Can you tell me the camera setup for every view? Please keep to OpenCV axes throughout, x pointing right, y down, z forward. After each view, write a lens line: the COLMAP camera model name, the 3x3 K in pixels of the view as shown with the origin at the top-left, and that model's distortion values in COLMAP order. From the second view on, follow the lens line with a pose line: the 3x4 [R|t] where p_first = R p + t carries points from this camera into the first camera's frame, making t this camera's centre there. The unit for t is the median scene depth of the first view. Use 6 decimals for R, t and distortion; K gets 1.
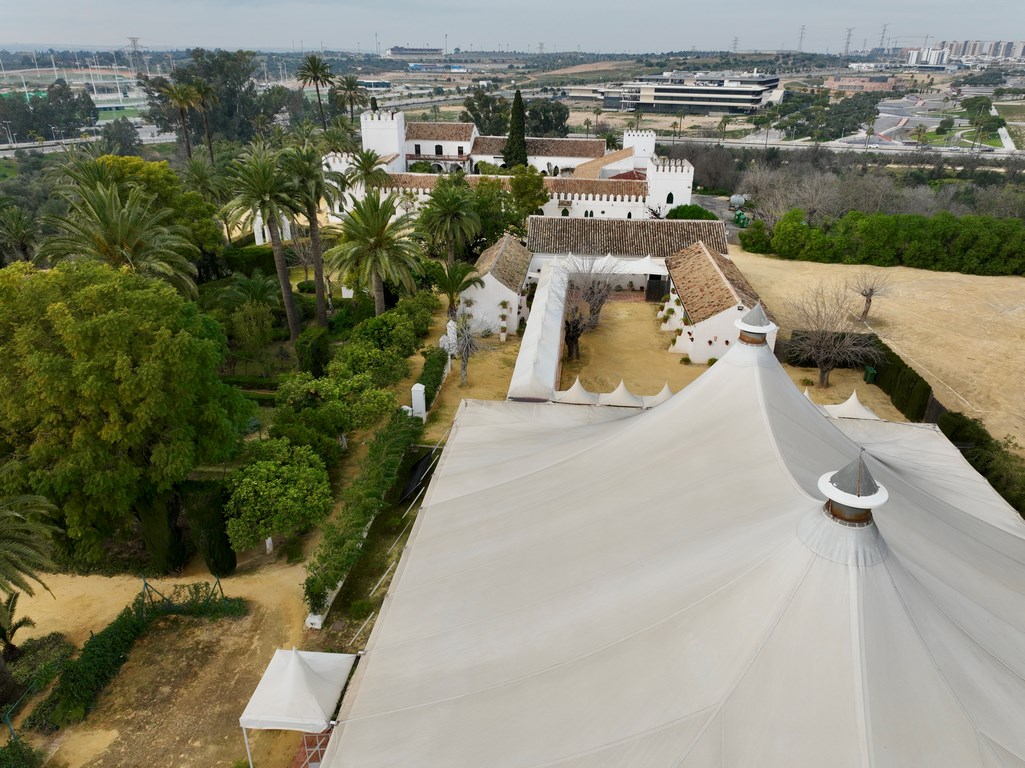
lens RADIAL K [[698.8, 0, 512.0], [0, 698.8, 387.0], [0, 0, 1]] dist [-0.007148, -0.001099]
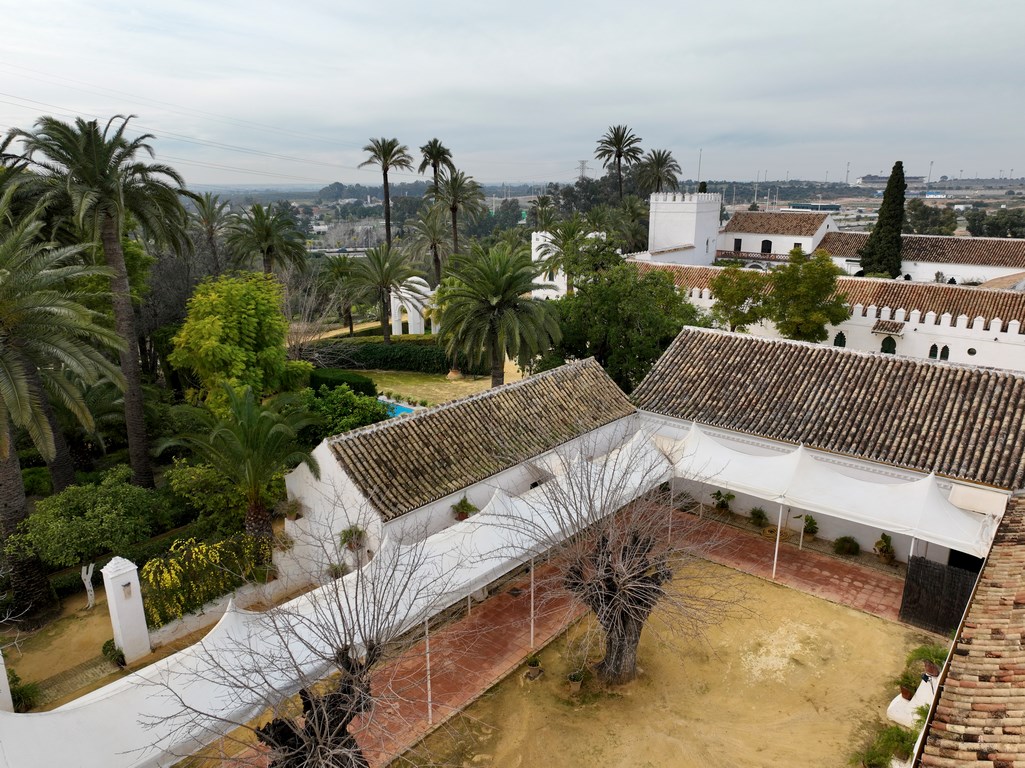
lens RADIAL K [[698.8, 0, 511.1], [0, 698.8, 377.8], [0, 0, 1]] dist [-0.007148, -0.001099]
pose [[0.811183, 0.145595, -0.566379, 0.107981], [-0.245837, 0.963676, -0.104370, -0.077355], [0.530610, 0.223900, 0.817510, 0.325977]]
